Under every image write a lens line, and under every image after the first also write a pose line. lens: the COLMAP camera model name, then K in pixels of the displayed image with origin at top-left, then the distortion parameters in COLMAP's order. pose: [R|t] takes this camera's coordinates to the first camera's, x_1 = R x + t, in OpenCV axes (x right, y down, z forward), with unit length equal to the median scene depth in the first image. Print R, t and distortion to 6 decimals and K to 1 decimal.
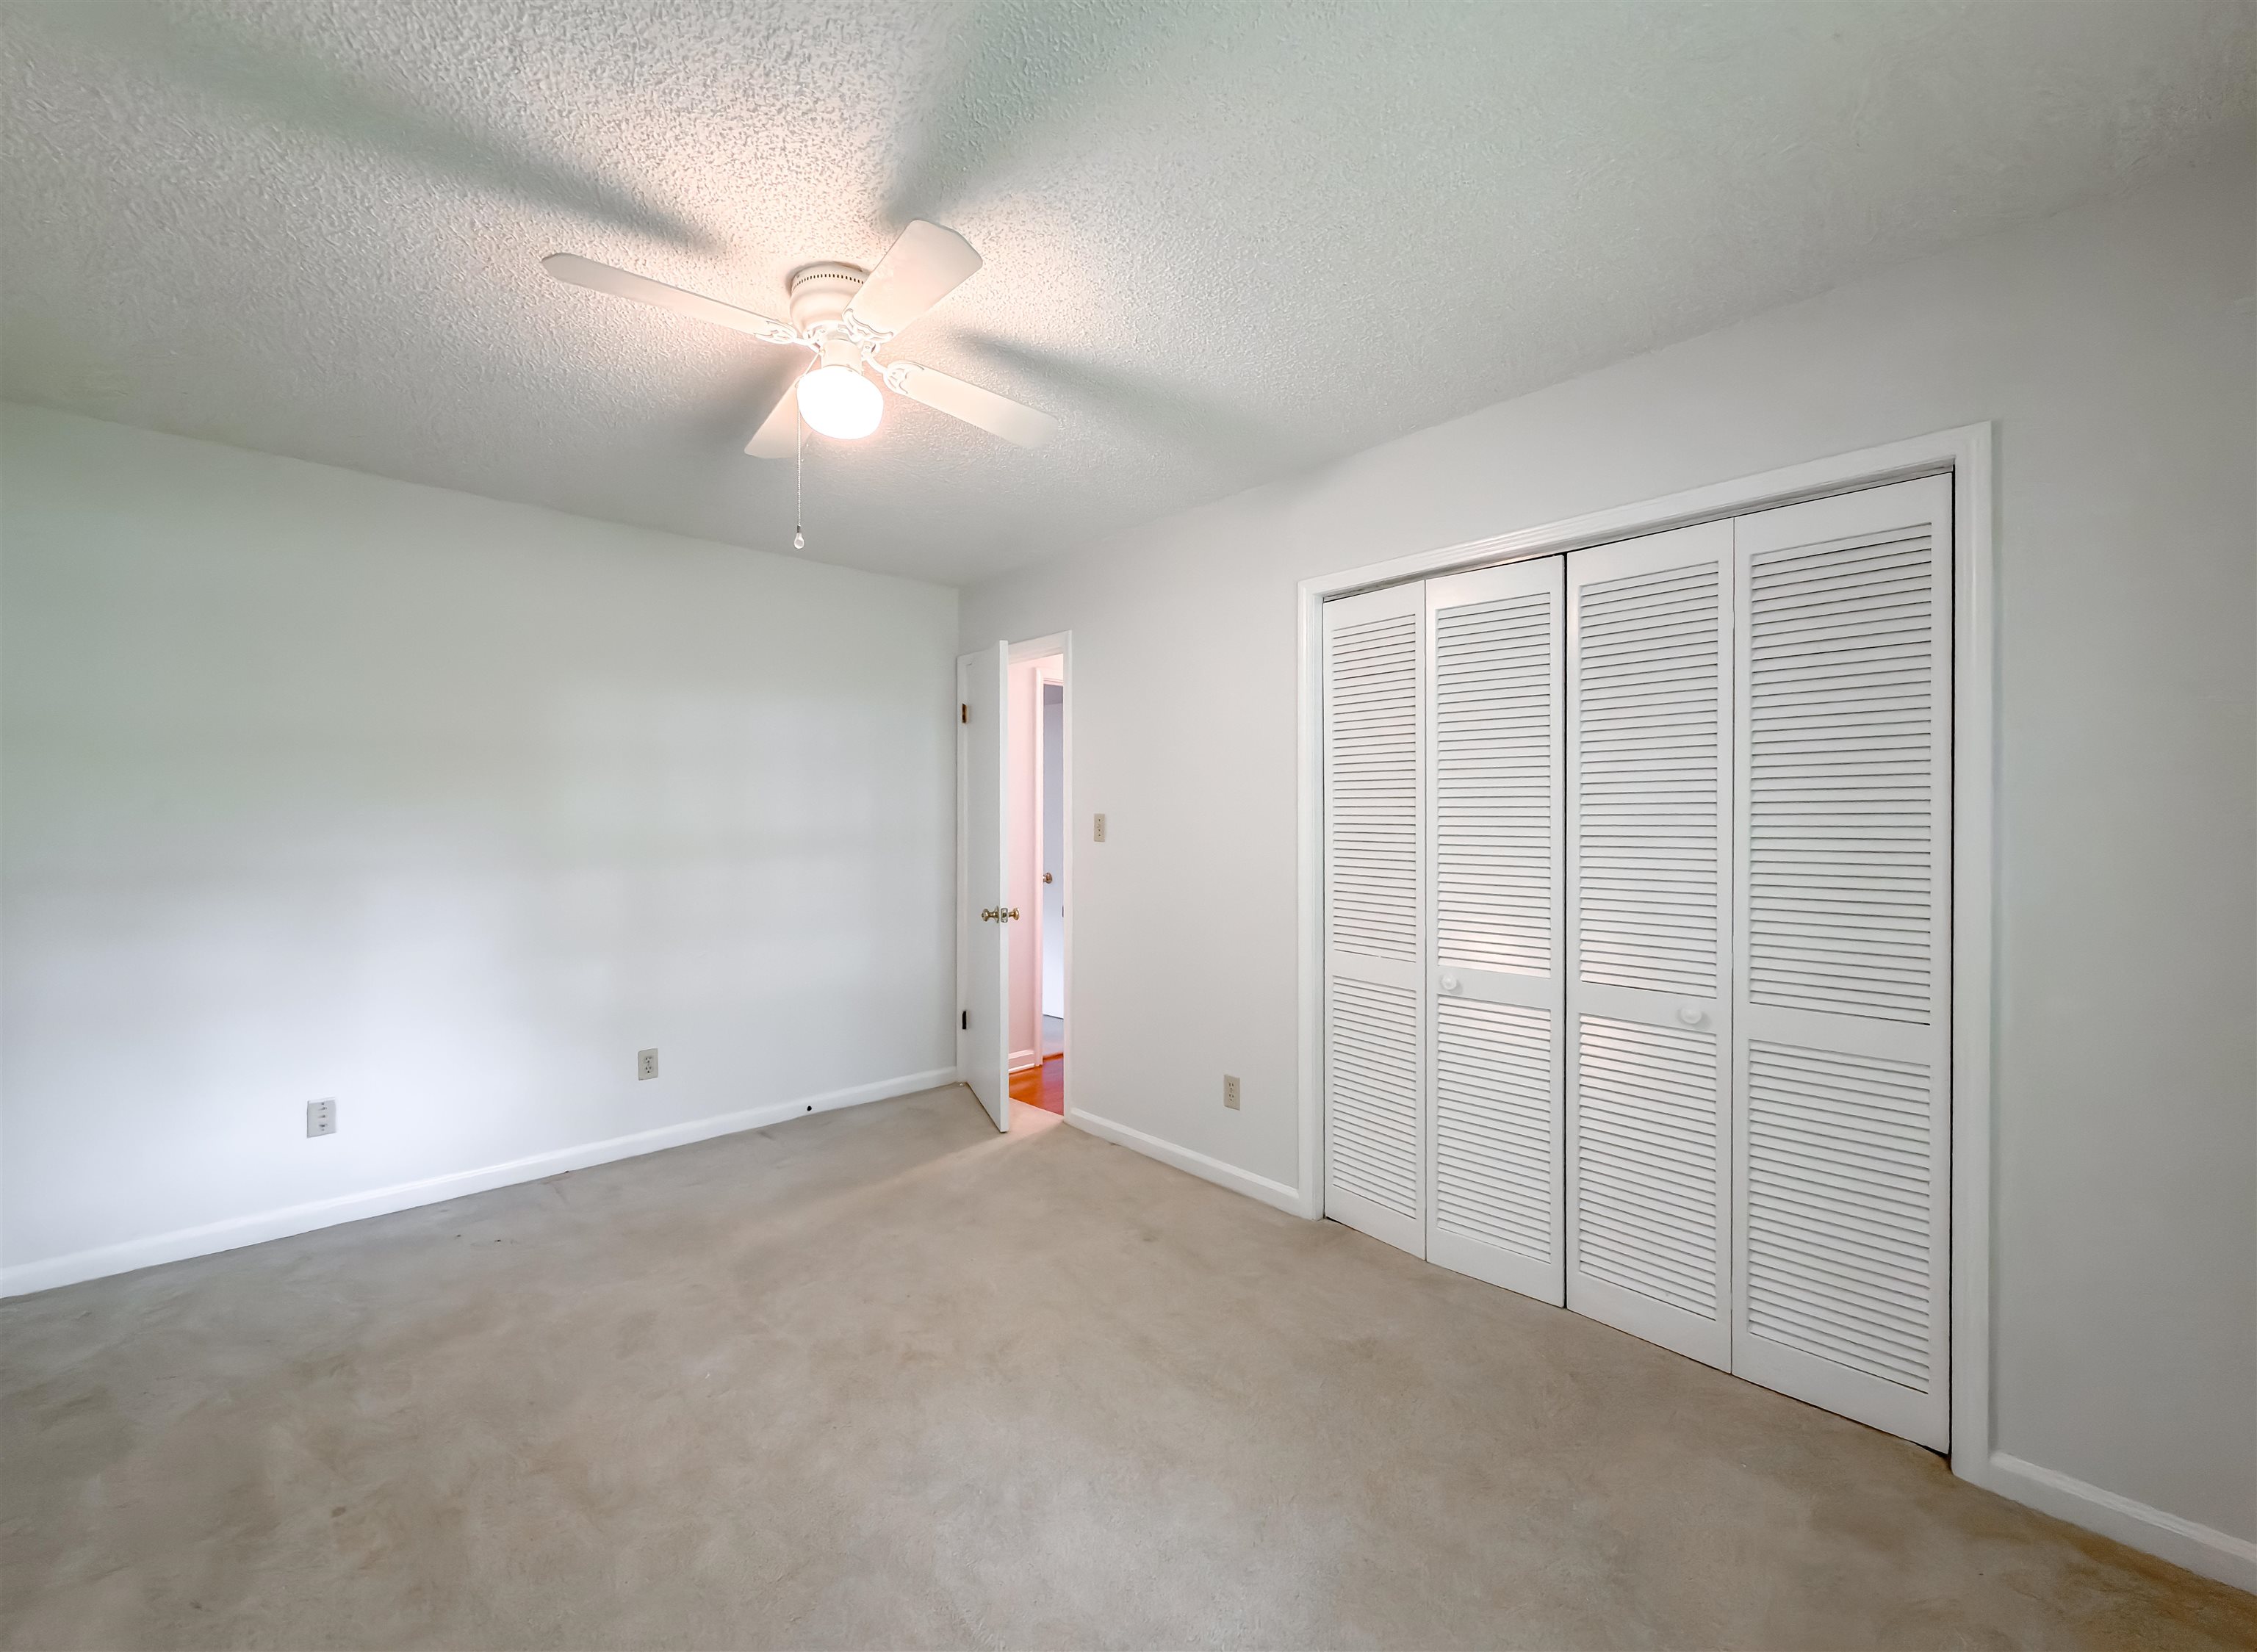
lens RADIAL K [[945.1, 0, 1163.9], [0, 945.1, 825.1], [0, 0, 1]] dist [-0.000102, -0.000071]
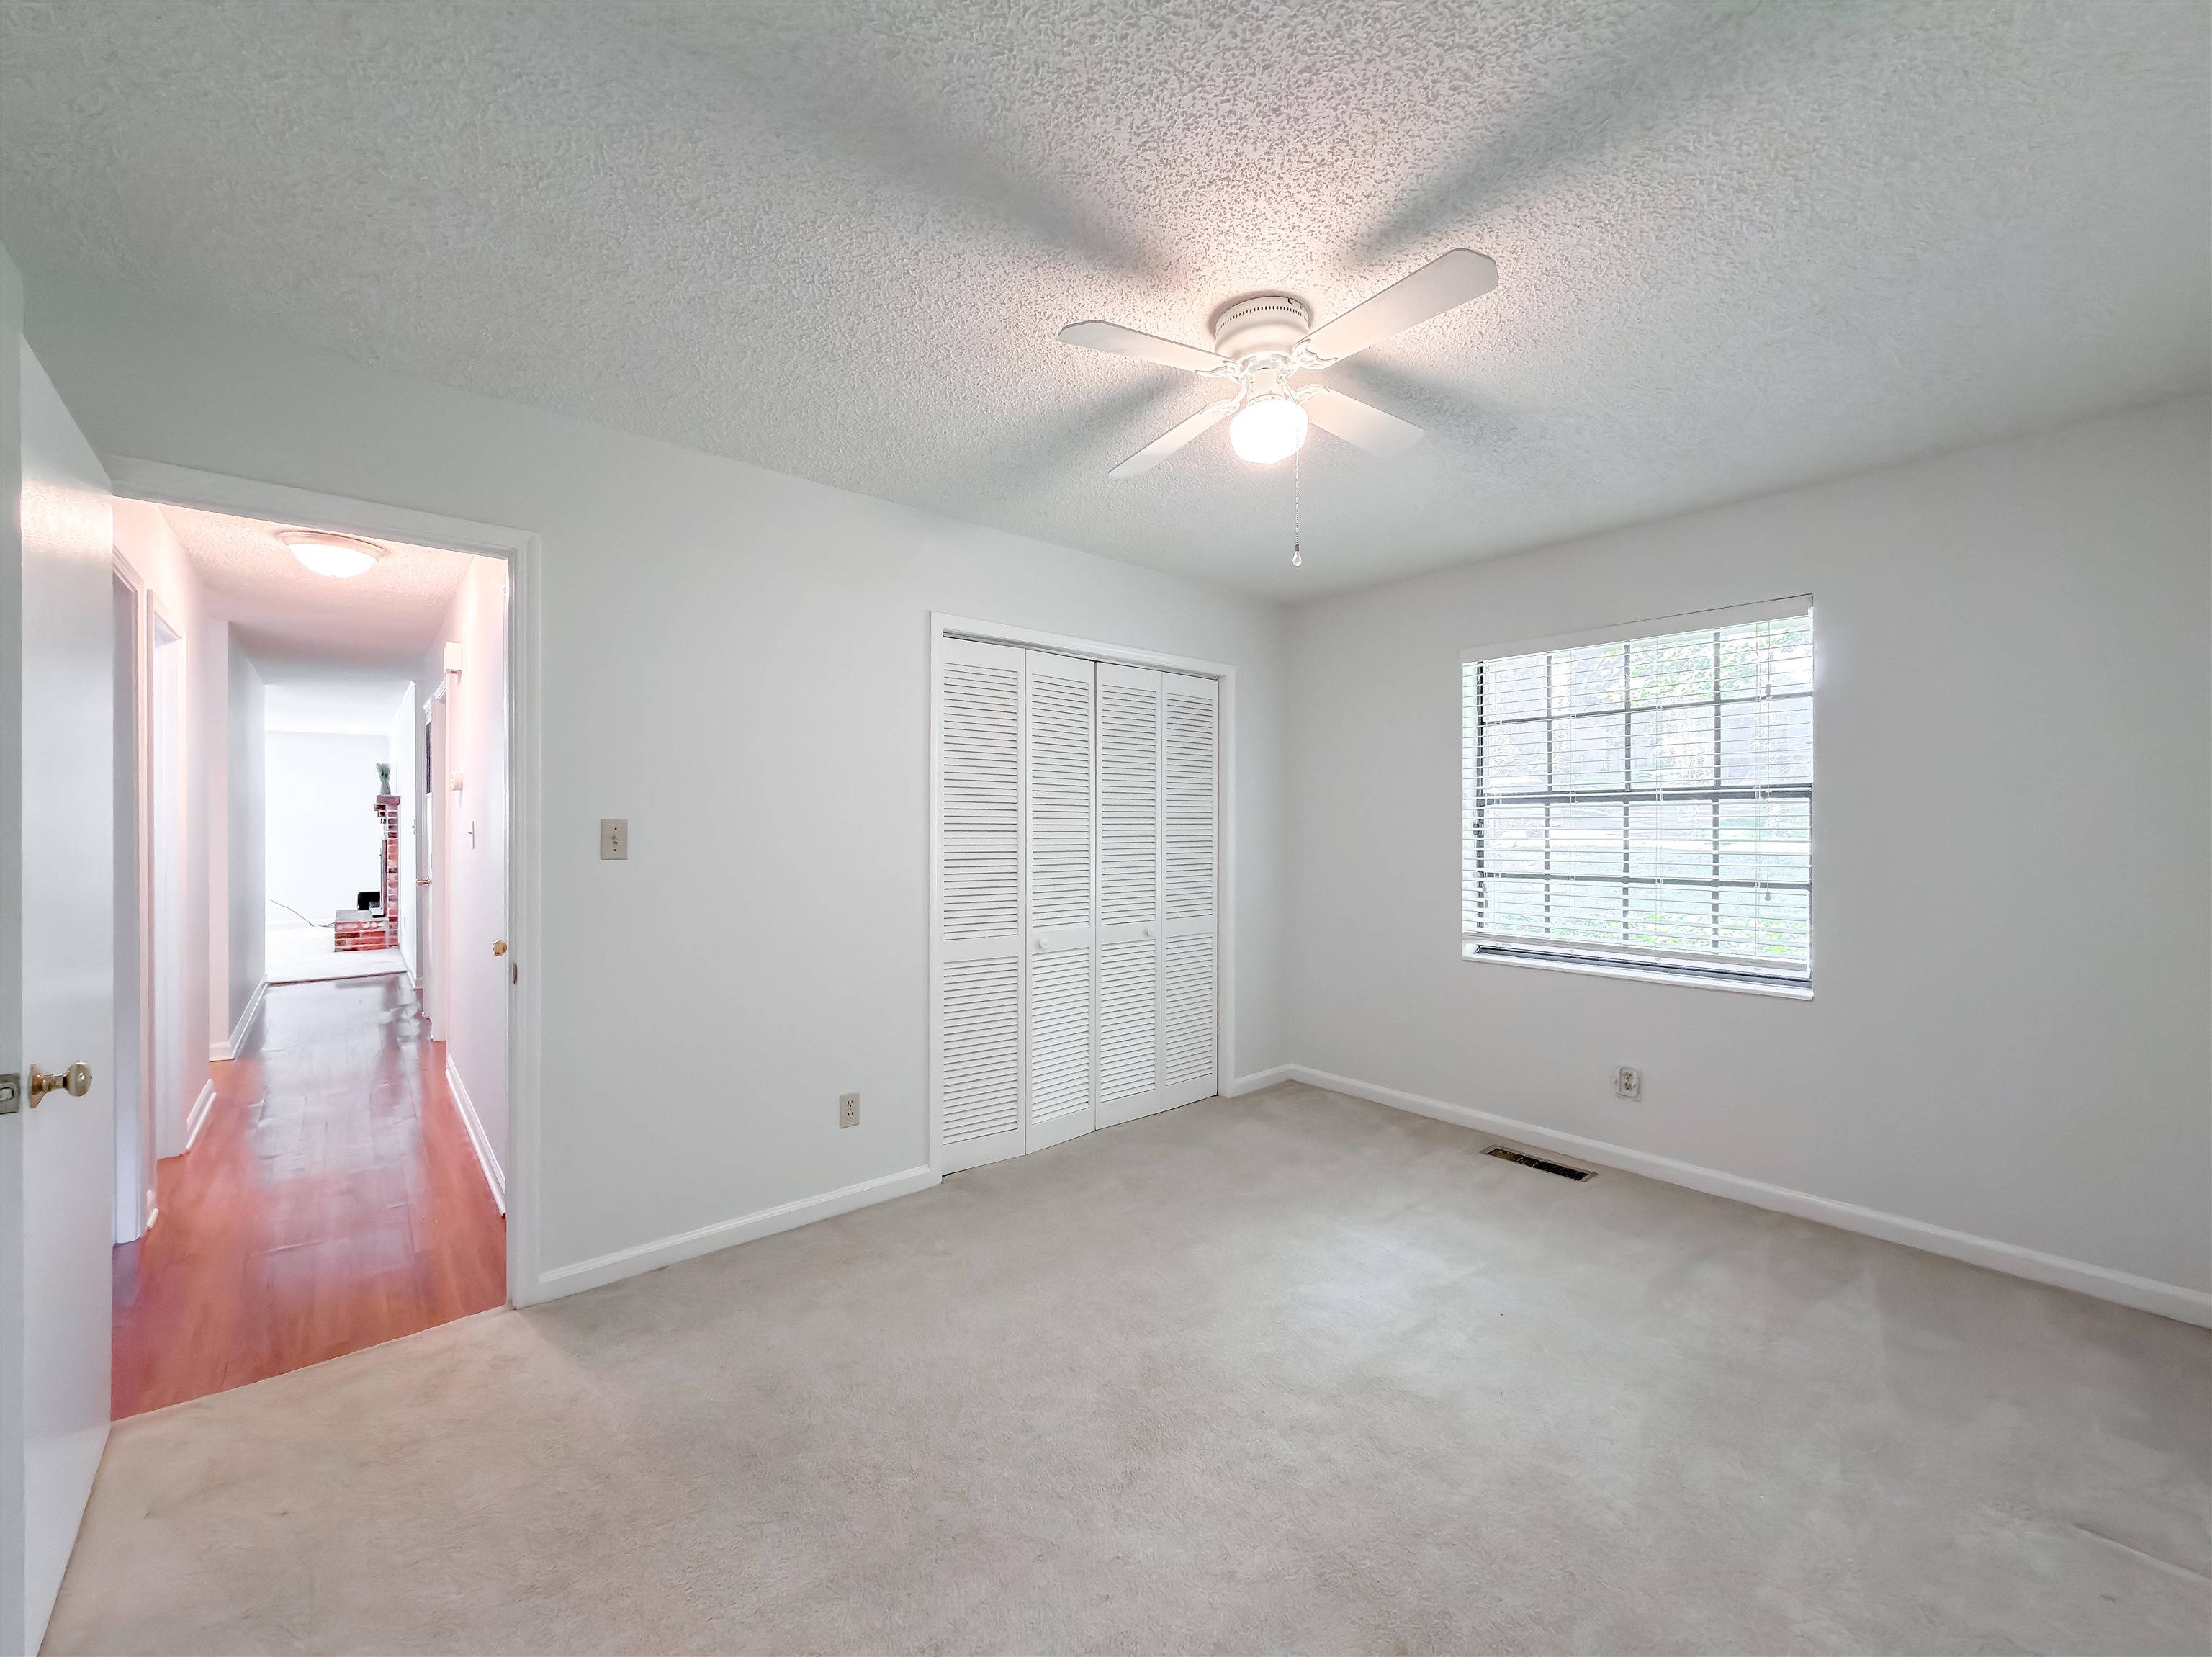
lens RADIAL K [[883.6, 0, 1106.0], [0, 883.6, 828.5], [0, 0, 1]] dist [0.000263, -0.000225]
pose [[0.030143, -0.004502, 0.999535, -1.055861], [0.008208, 0.999957, 0.004257, -0.008806], [-0.999512, 0.008076, 0.030179, 0.916522]]
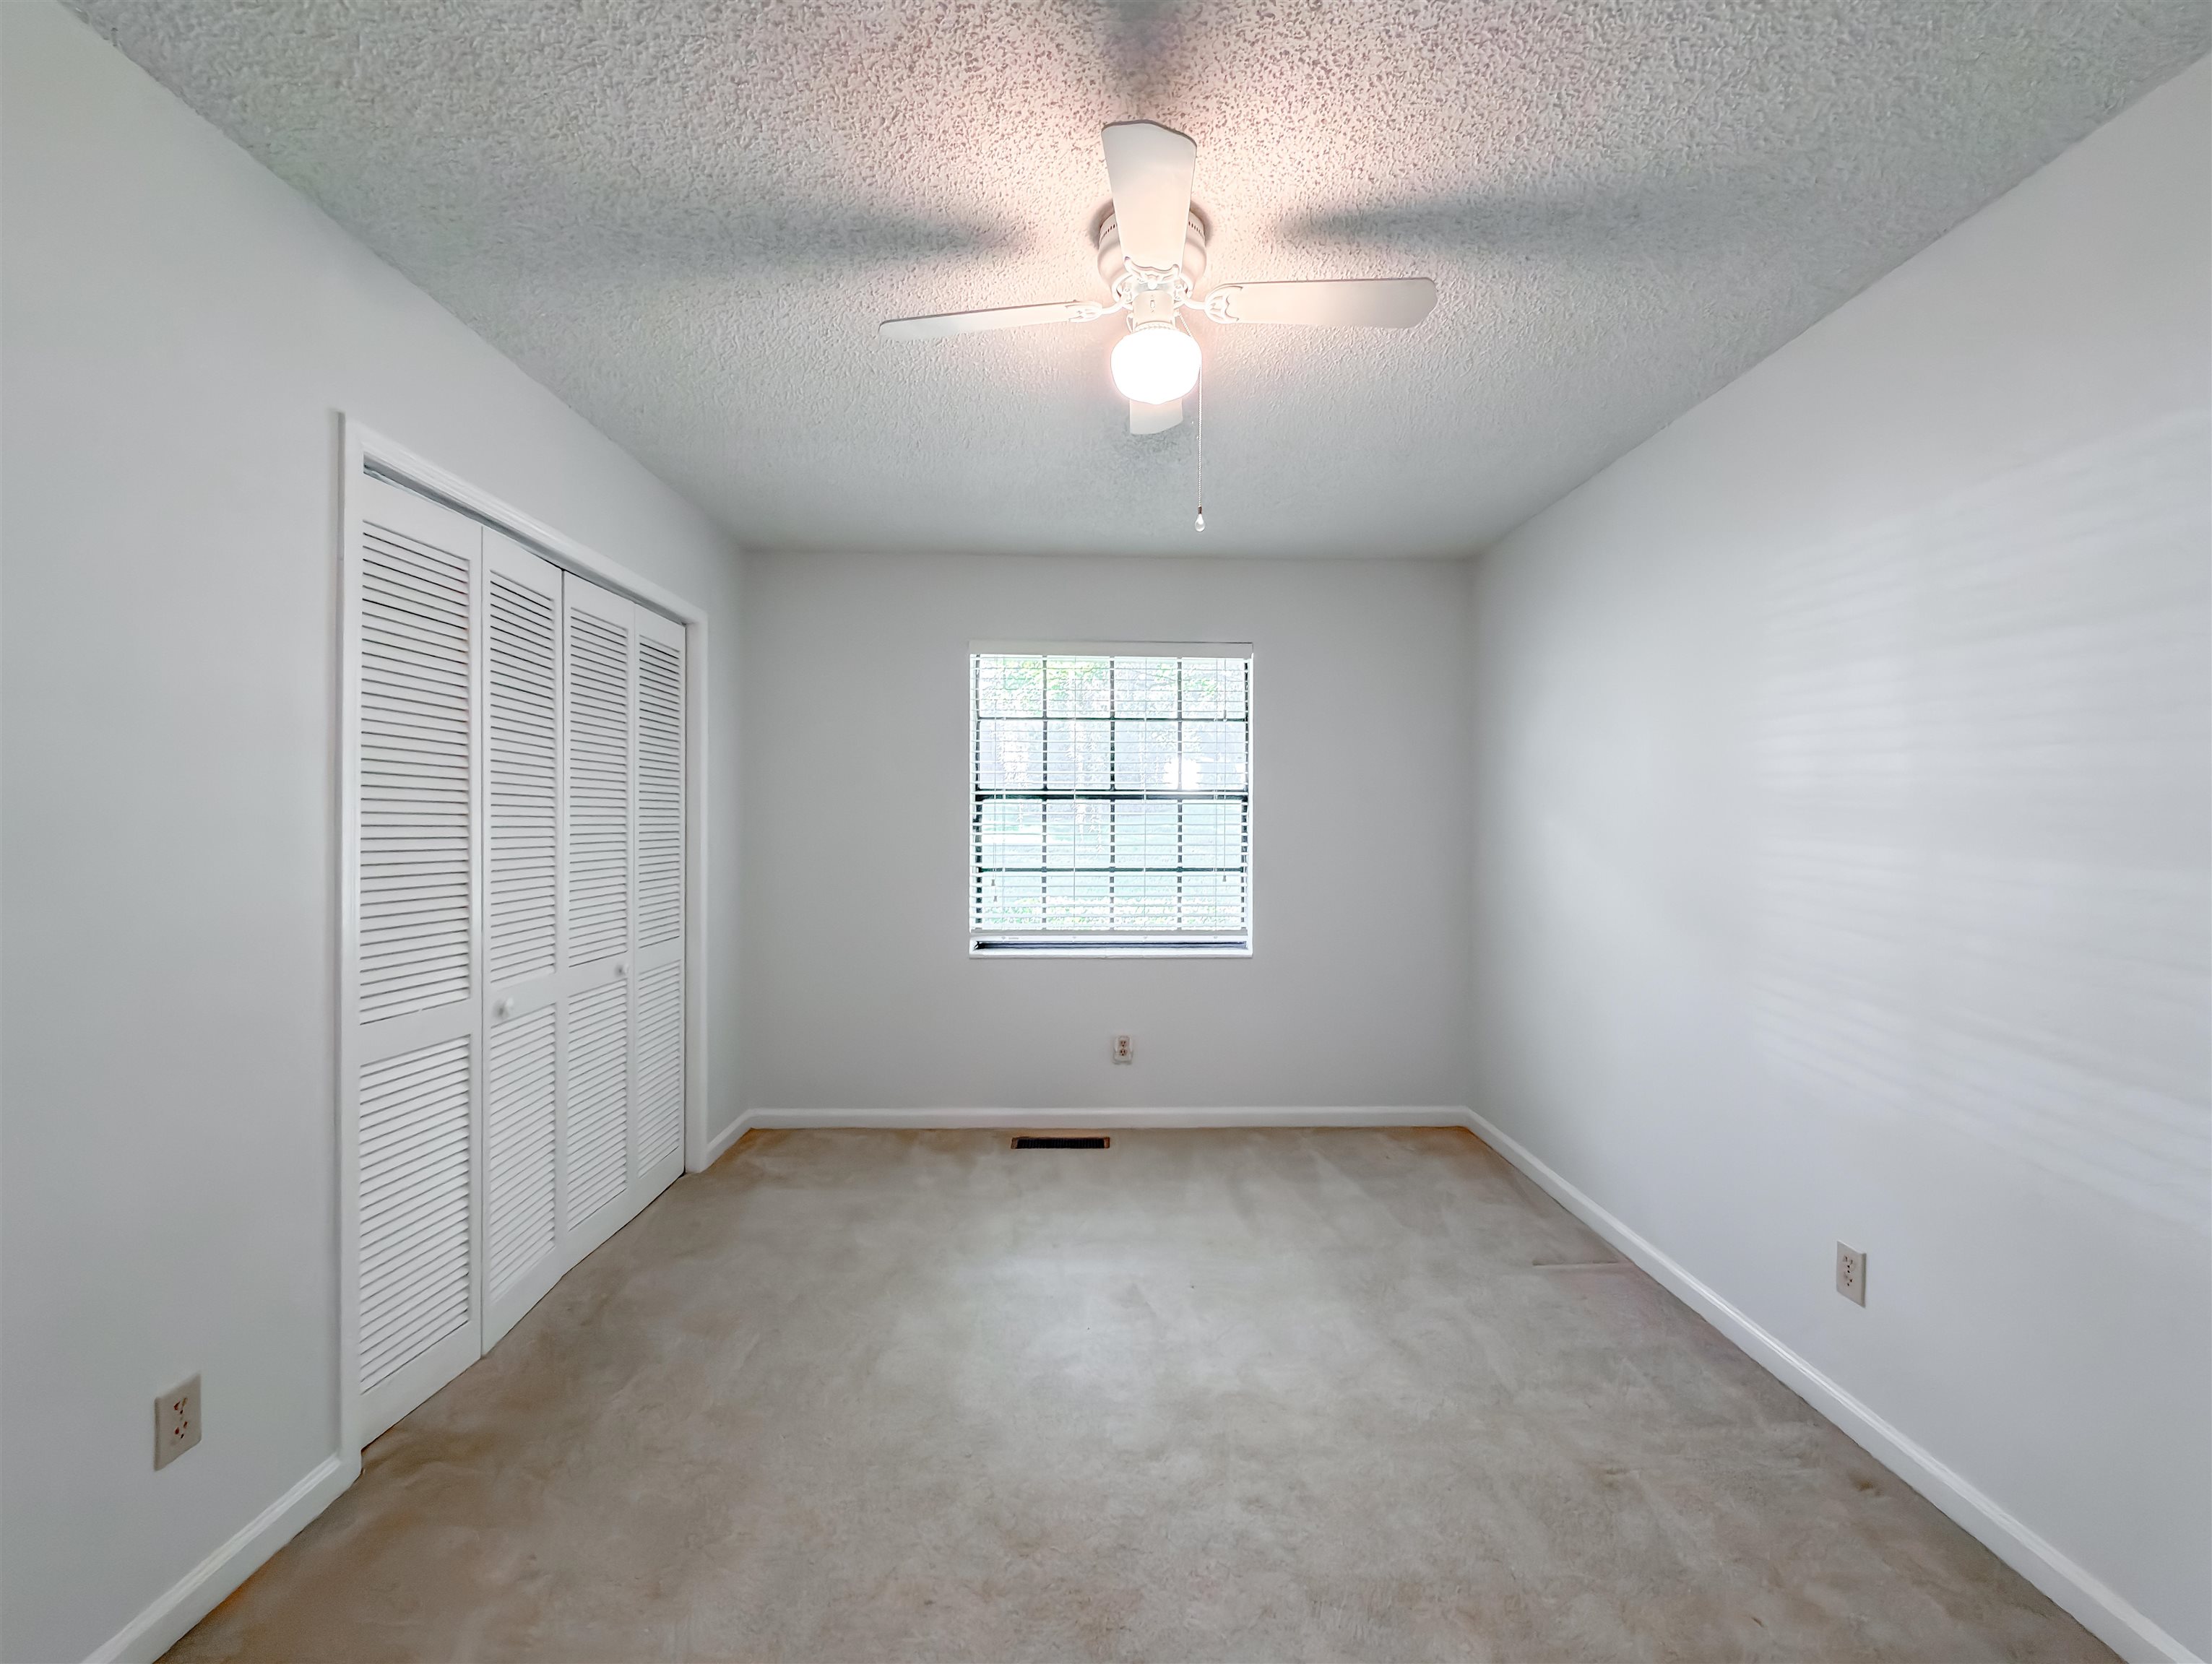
lens RADIAL K [[908.1, 0, 1133.0], [0, 908.1, 829.1], [0, 0, 1]] dist [-0.001689, 0.000425]
pose [[-0.760601, -0.011681, 0.649115, -0.713823], [-0.002265, 0.999880, 0.015339, -0.011903], [-0.649216, 0.010196, -0.760536, 1.331214]]
